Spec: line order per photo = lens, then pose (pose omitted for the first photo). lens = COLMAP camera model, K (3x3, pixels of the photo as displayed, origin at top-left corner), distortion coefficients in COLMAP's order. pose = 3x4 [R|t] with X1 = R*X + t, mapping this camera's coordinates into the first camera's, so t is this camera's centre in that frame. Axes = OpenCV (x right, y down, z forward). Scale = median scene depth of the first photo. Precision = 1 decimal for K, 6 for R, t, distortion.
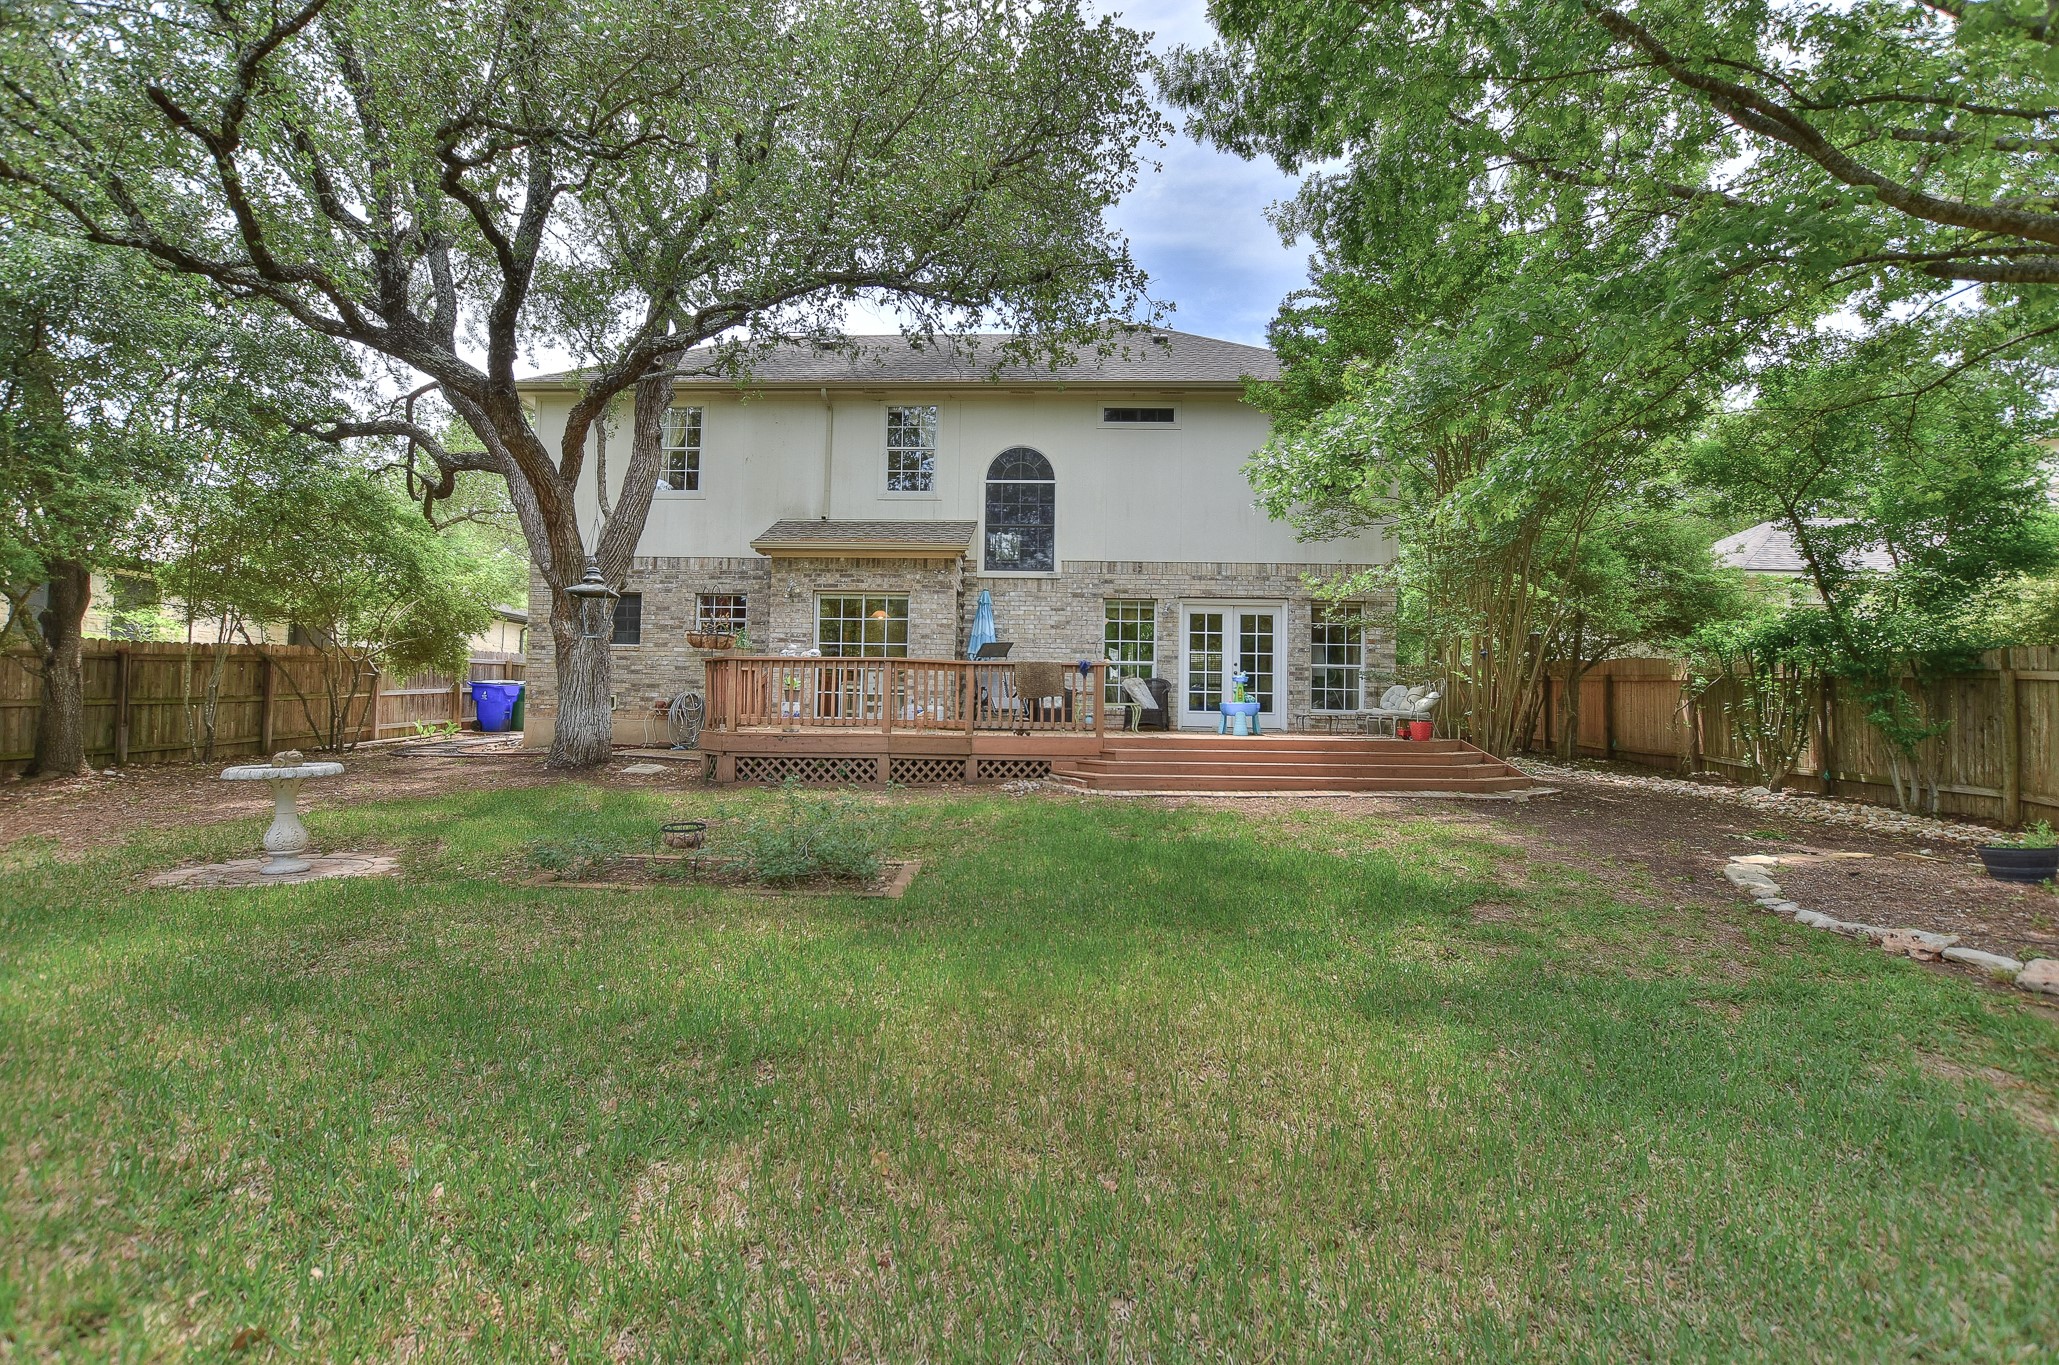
lens RADIAL K [[919.5, 0, 1024.4], [0, 919.5, 696.8], [0, 0, 1]] dist [-0.016295, 0.000131]
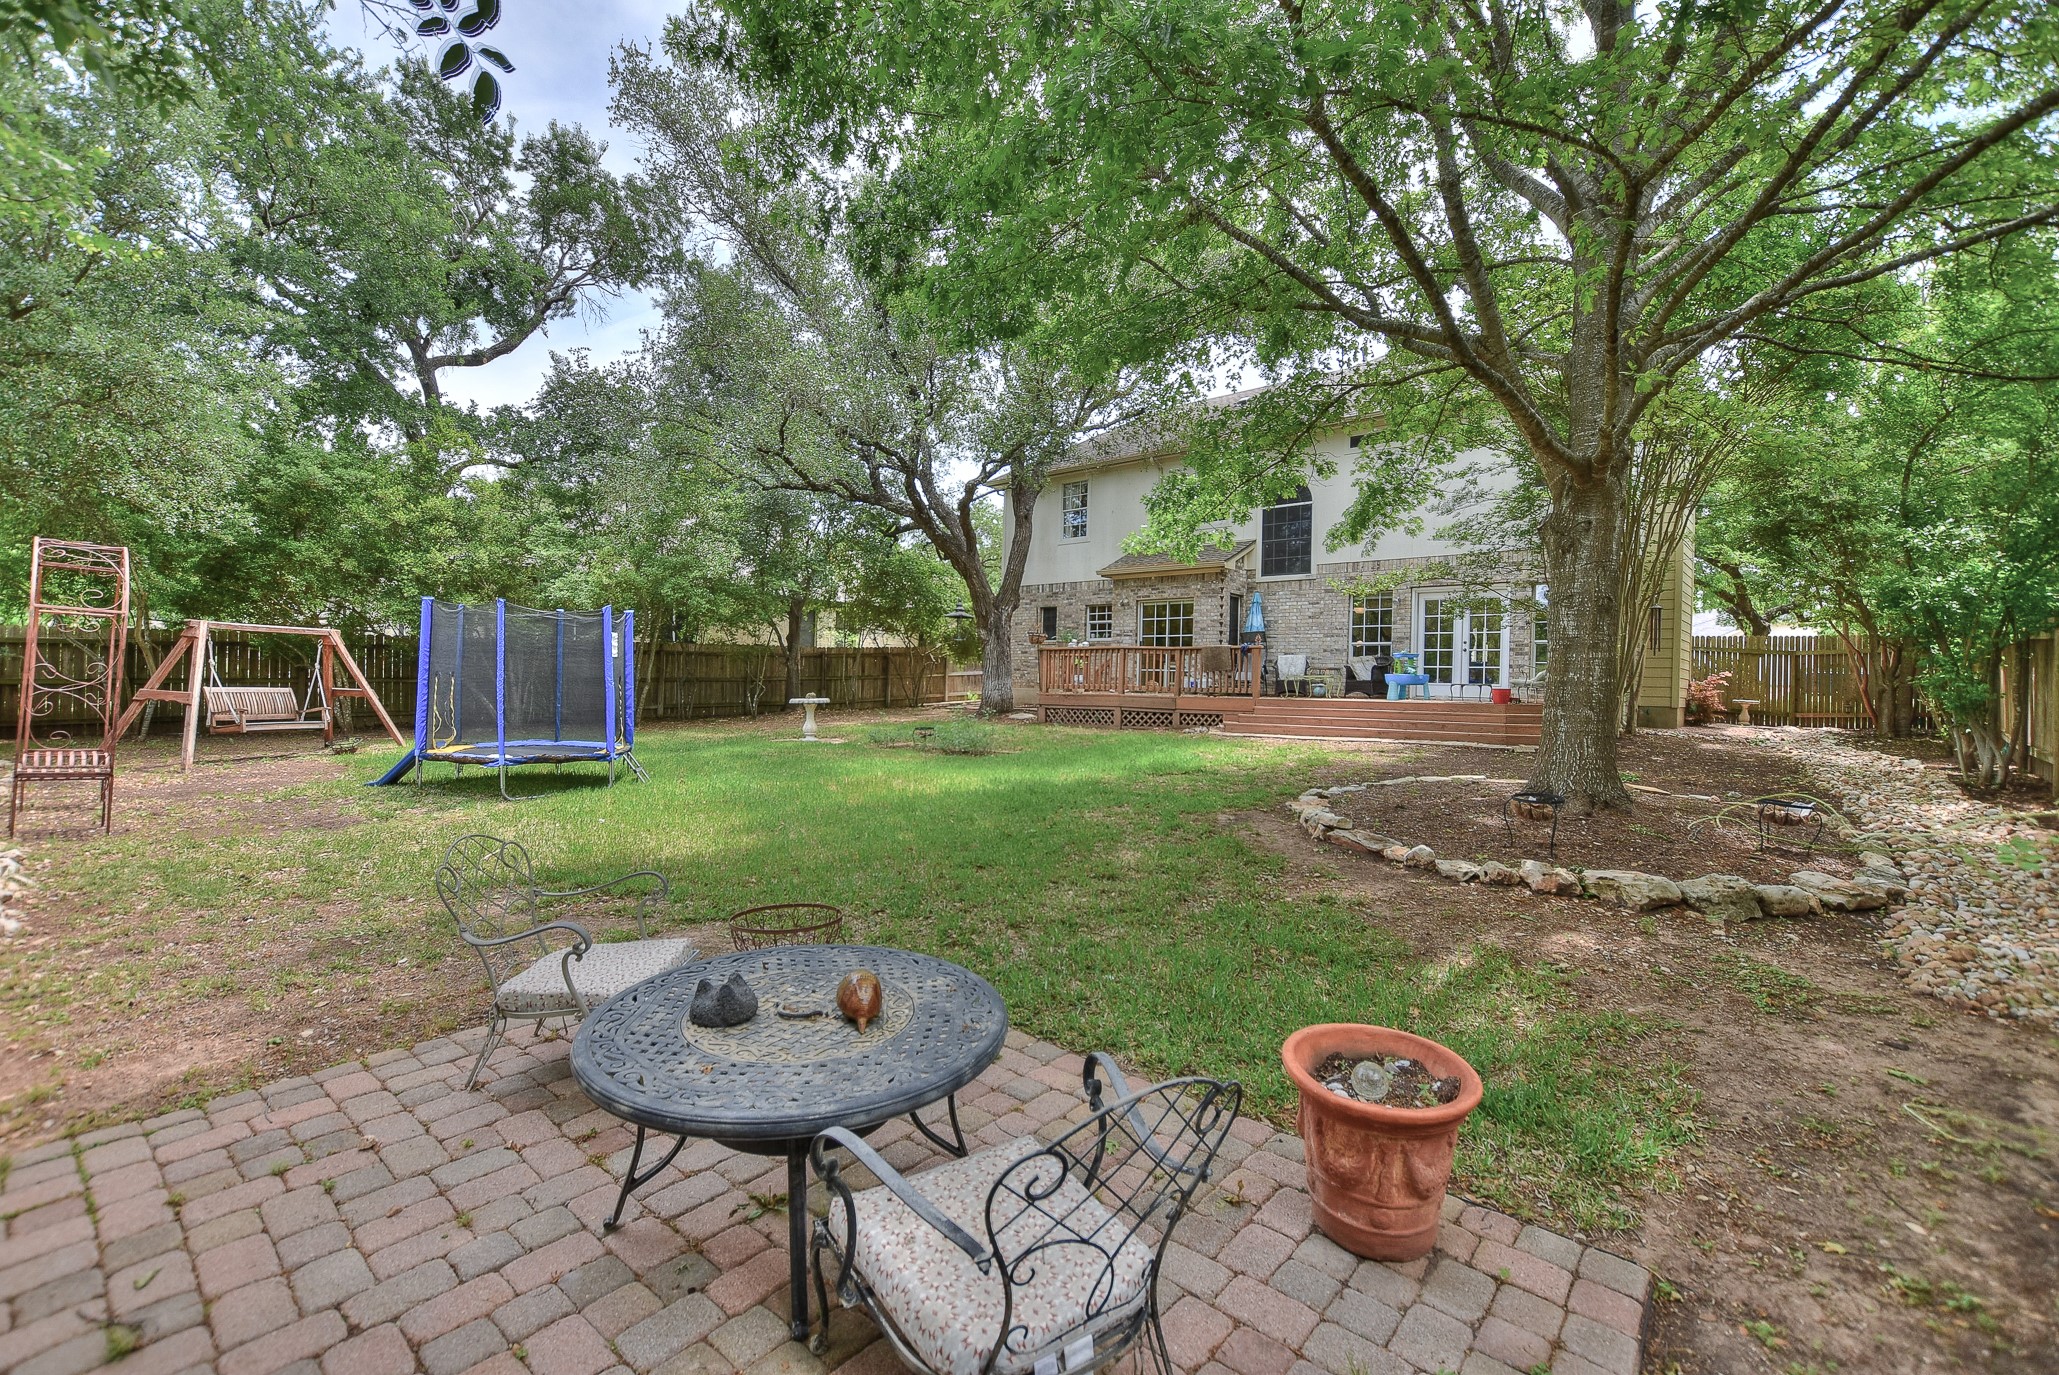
lens RADIAL K [[925.7, 0, 1029.5], [0, 925.7, 687.5], [0, 0, 1]] dist [-0.000132, -0.000009]
pose [[0.790833, 0.000784, -0.612032, 0.510844], [0.001105, 0.999996, 0.002709, 0.018115], [0.612031, -0.002819, 0.790829, -0.259778]]
